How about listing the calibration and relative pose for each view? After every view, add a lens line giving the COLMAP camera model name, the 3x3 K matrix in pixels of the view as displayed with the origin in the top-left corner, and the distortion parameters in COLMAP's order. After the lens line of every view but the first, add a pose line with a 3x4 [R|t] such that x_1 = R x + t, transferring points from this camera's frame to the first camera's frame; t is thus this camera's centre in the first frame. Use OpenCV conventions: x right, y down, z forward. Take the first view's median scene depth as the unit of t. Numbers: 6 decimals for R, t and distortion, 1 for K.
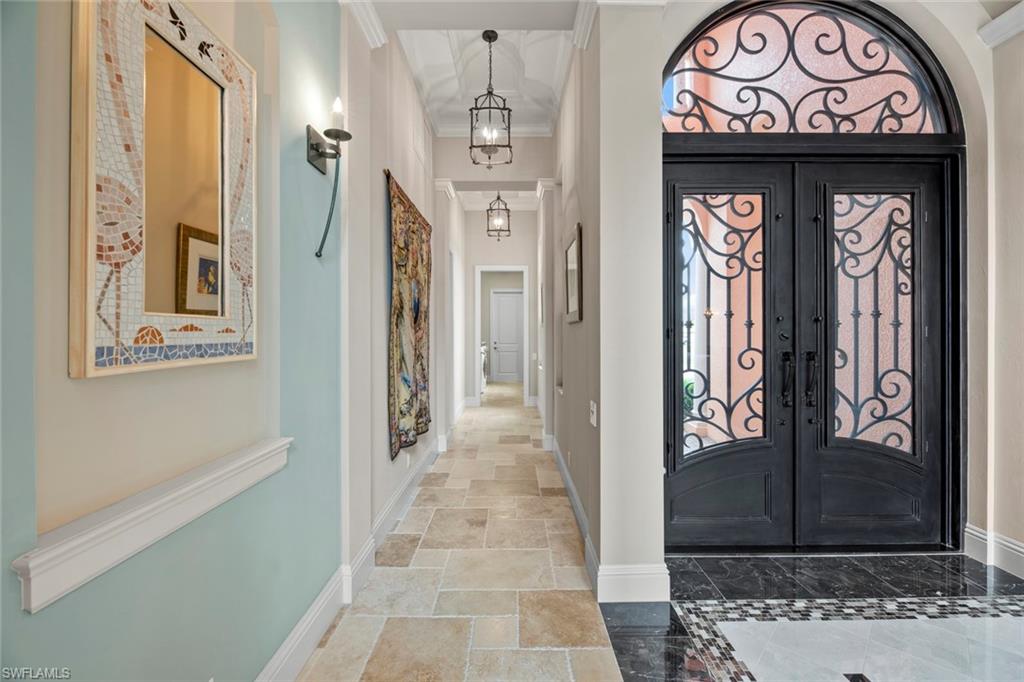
lens RADIAL K [[415.2, 0, 515.1], [0, 415.2, 337.8], [0, 0, 1]] dist [-0.003353, -0.000706]
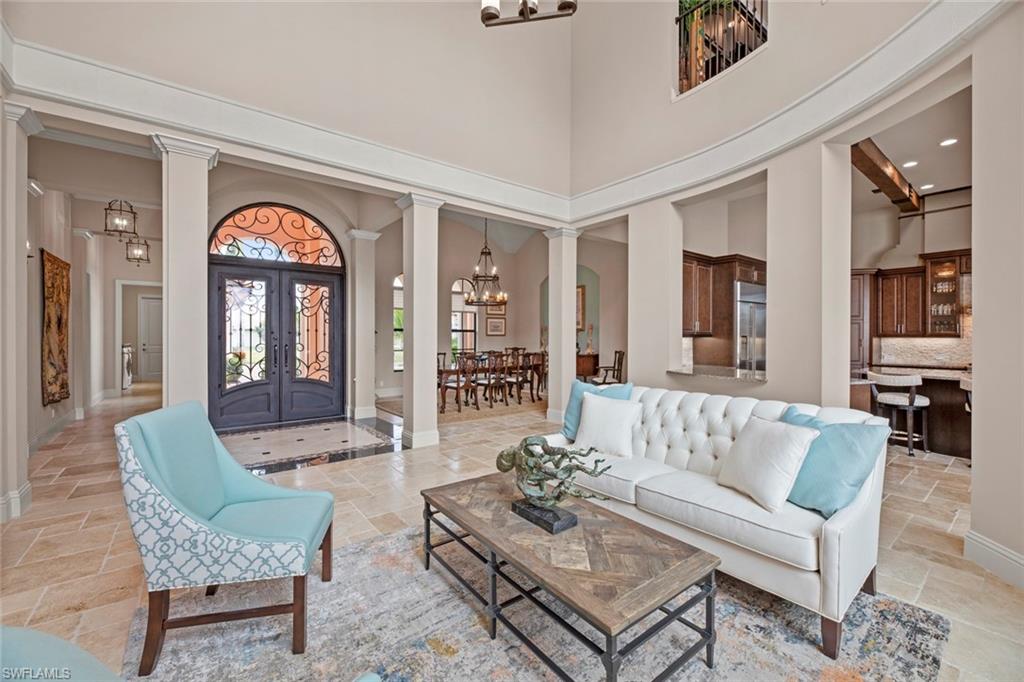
lens RADIAL K [[415.2, 0, 512.3], [0, 415.2, 339.6], [0, 0, 1]] dist [-0.003353, -0.000706]
pose [[0.795013, 0.000697, 0.606592, 0.217092], [0.000319, 0.999999, -0.001568, 0.004923], [-0.606593, 0.001440, 0.795011, -1.547855]]
